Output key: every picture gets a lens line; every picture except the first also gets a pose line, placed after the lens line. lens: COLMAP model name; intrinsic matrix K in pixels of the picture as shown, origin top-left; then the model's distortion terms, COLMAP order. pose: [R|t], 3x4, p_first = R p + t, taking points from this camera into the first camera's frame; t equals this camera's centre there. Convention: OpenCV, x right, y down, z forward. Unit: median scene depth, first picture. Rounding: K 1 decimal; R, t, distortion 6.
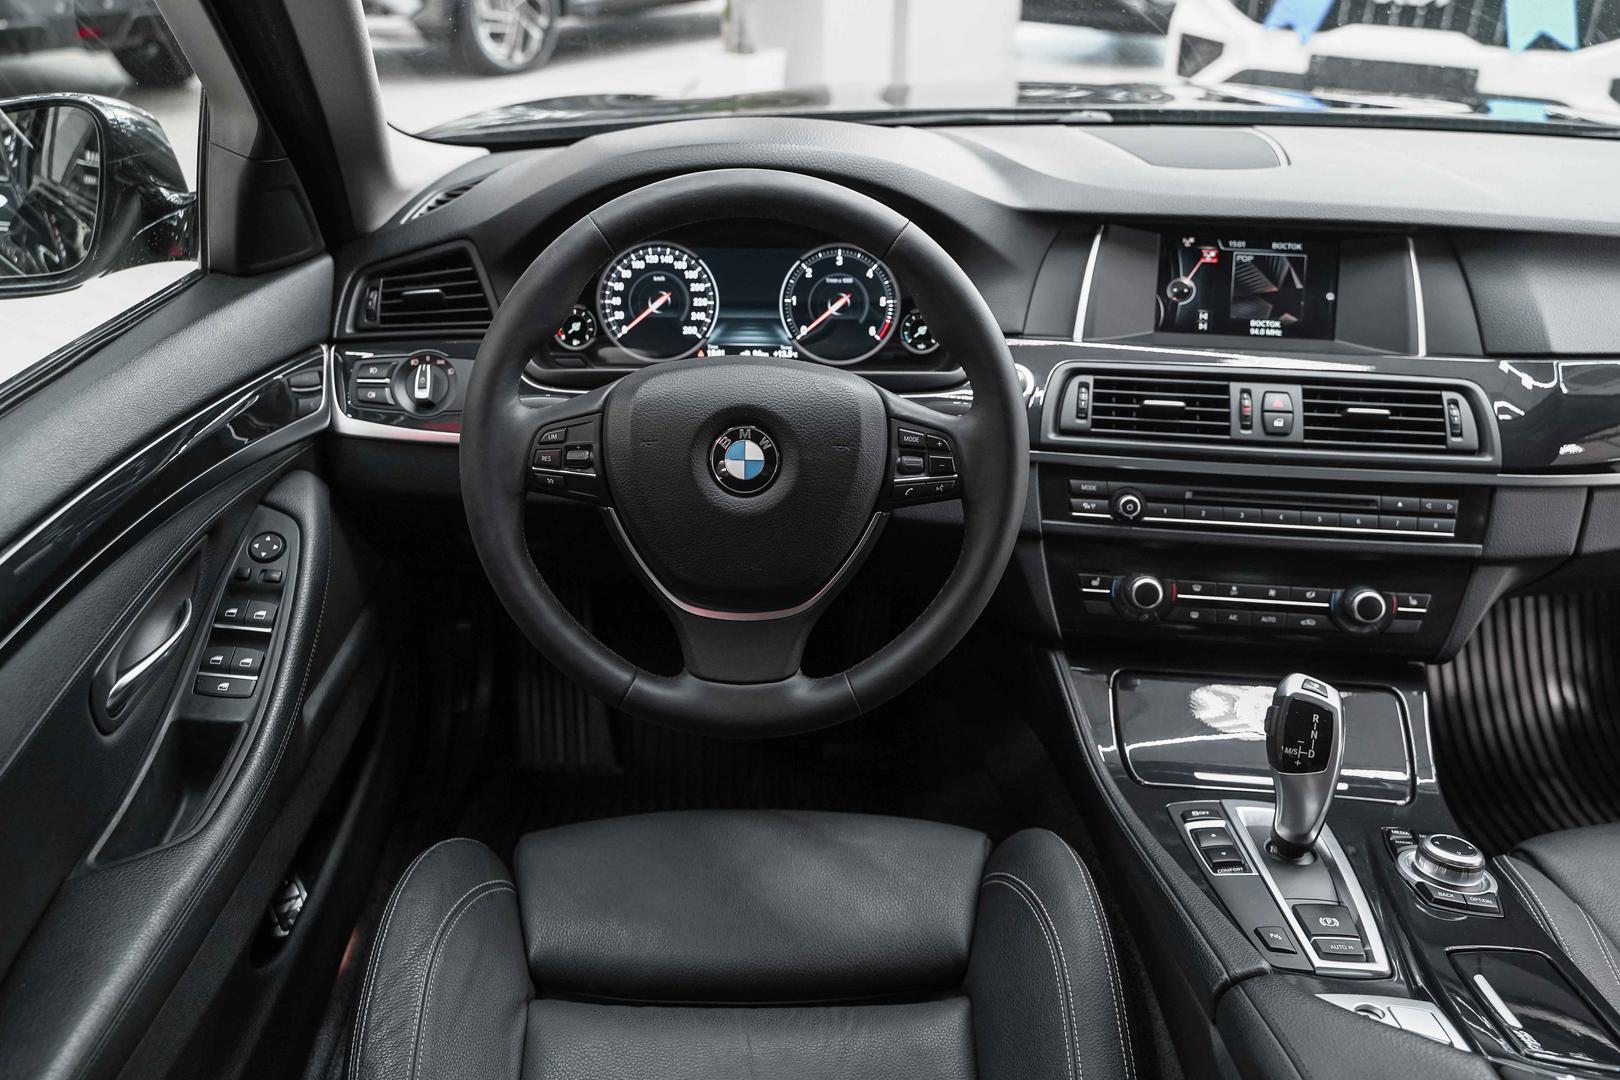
lens RADIAL K [[1404.8, 0, 811.8], [0, 1404.8, 546.7], [0, 0, 1]] dist [-0.007709, 0.018142]
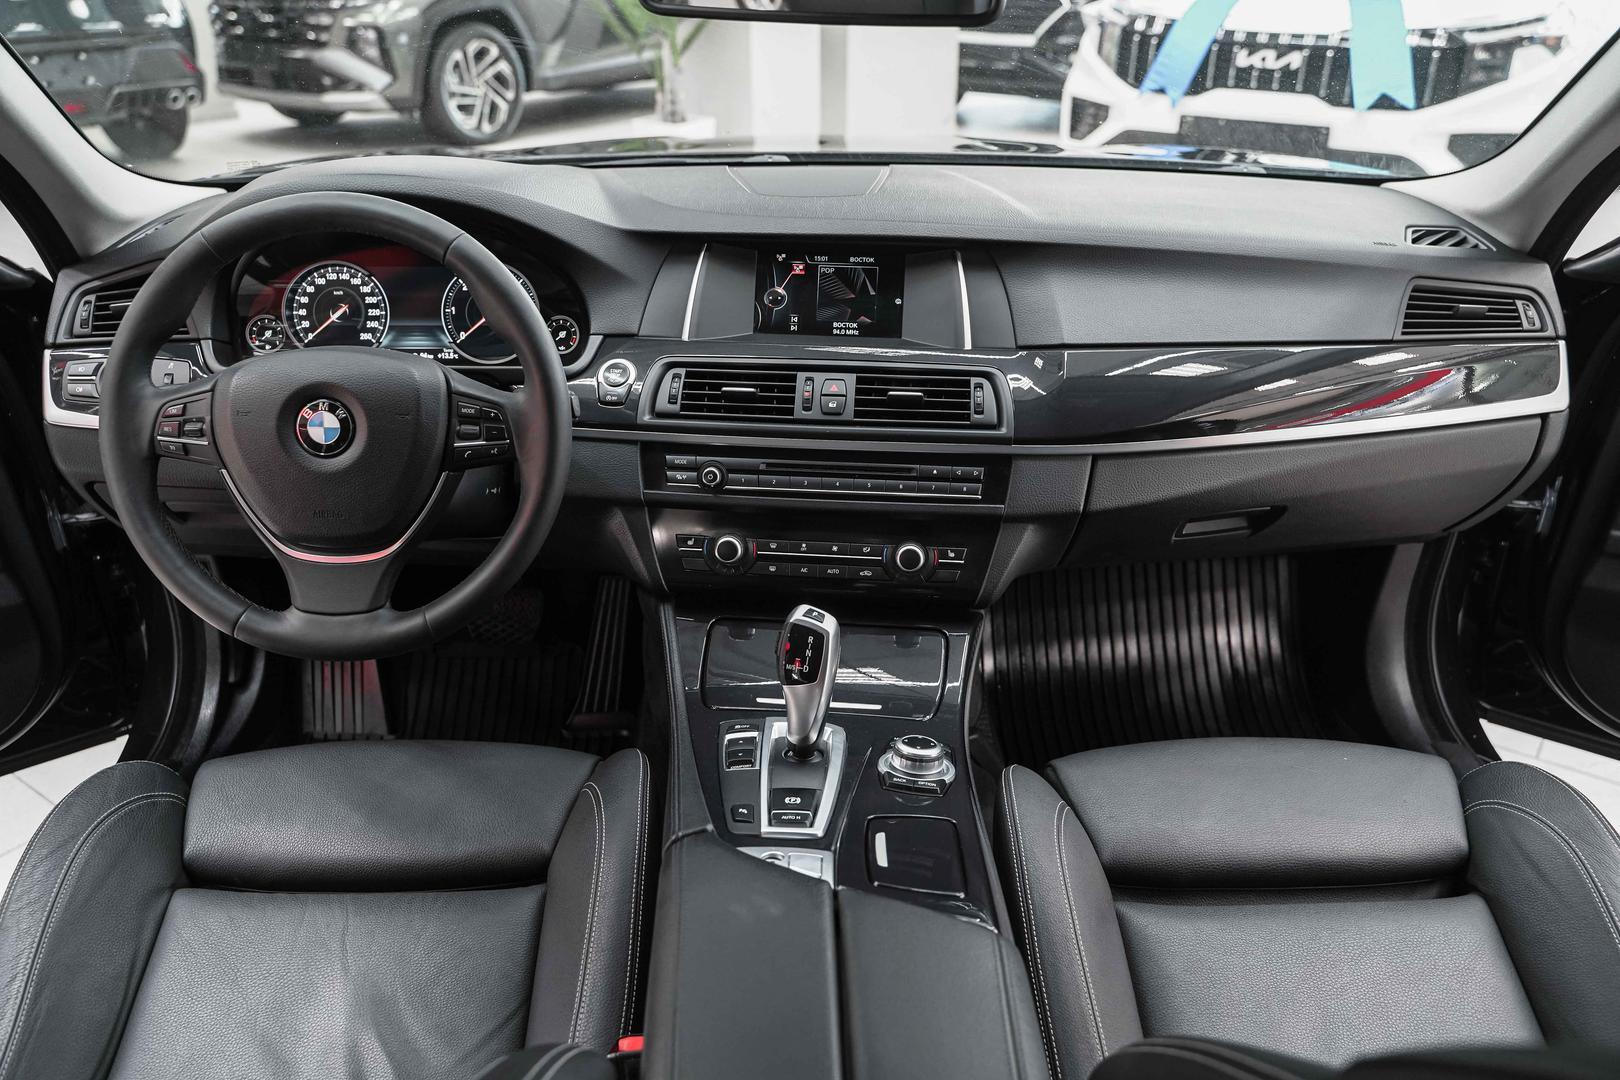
lens RADIAL K [[1404.8, 0, 874.0], [0, 1404.8, 567.4], [0, 0, 1]] dist [-0.007709, 0.018142]
pose [[0.999959, -0.008947, -0.000995, 0.349692], [0.008906, 0.999341, -0.035183, 0.087393], [0.001310, 0.035173, 0.999380, -0.175177]]
